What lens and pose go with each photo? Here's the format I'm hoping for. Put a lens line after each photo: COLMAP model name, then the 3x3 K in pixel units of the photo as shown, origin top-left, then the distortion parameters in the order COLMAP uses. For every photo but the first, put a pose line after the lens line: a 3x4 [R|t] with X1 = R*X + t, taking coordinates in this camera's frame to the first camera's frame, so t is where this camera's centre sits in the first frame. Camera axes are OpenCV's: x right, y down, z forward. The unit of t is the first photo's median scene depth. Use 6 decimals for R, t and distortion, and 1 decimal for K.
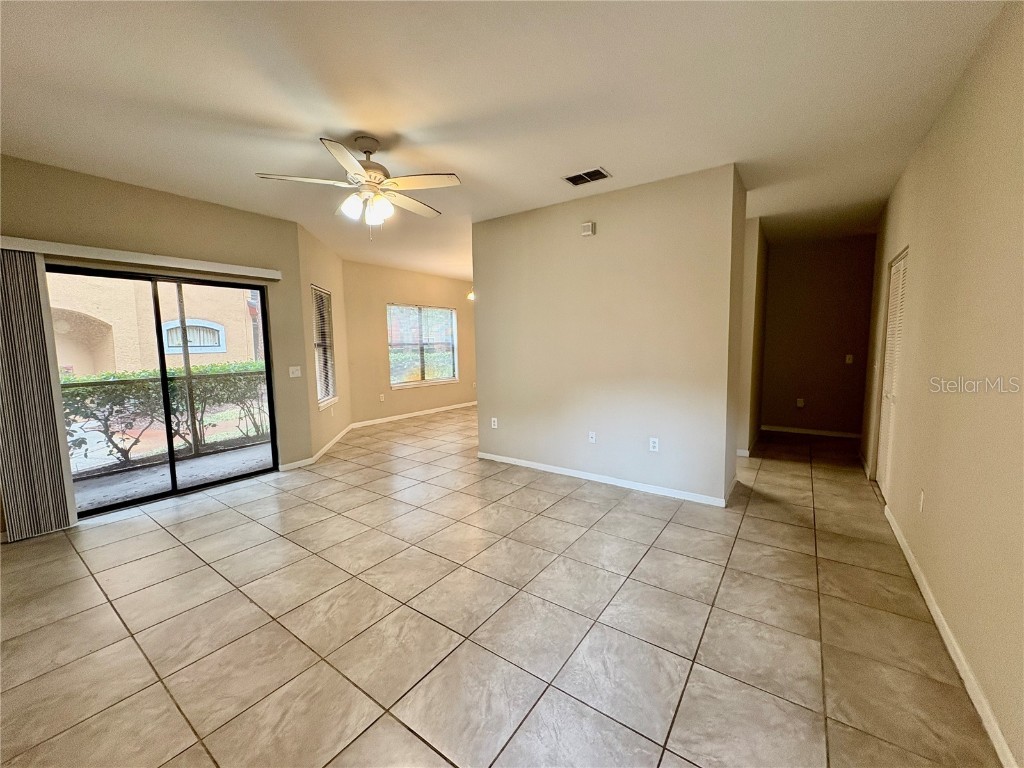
lens RADIAL K [[408.5, 0, 509.8], [0, 408.5, 386.4], [0, 0, 1]] dist [-0.002870, -0.000243]
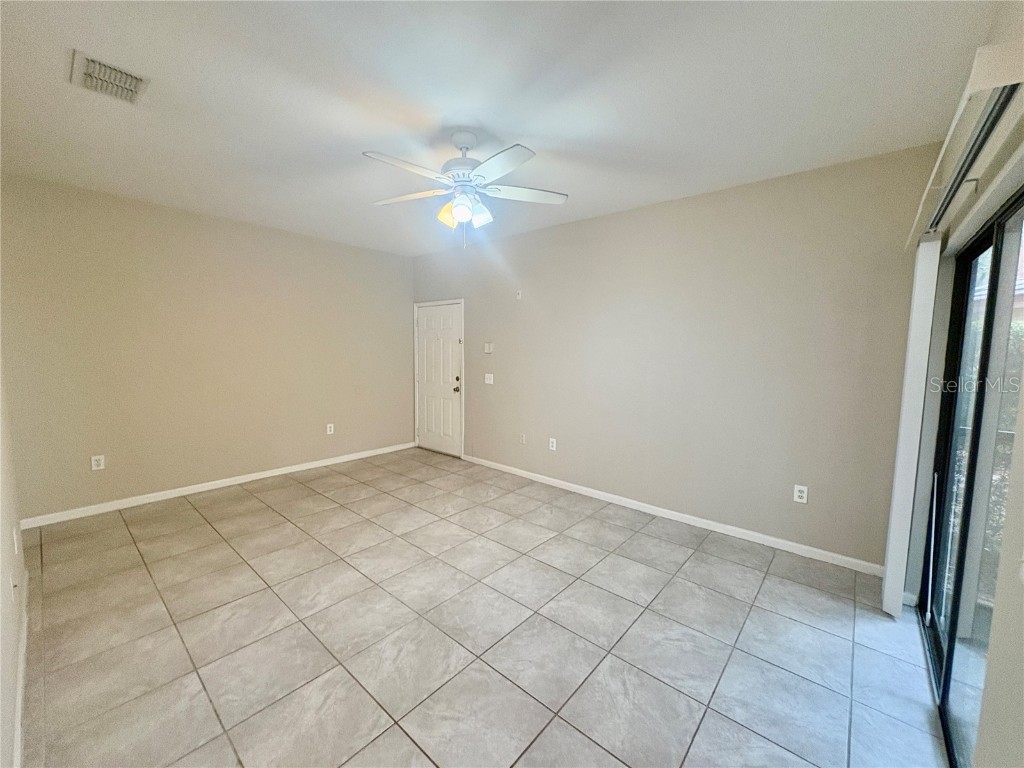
lens RADIAL K [[408.5, 0, 512.3], [0, 408.5, 381.9], [0, 0, 1]] dist [-0.002870, -0.000243]
pose [[-0.996536, -0.008851, 0.082692, -0.506737], [0.007437, 0.980852, 0.194614, -0.237673], [-0.082831, 0.194554, -0.977388, 1.879719]]
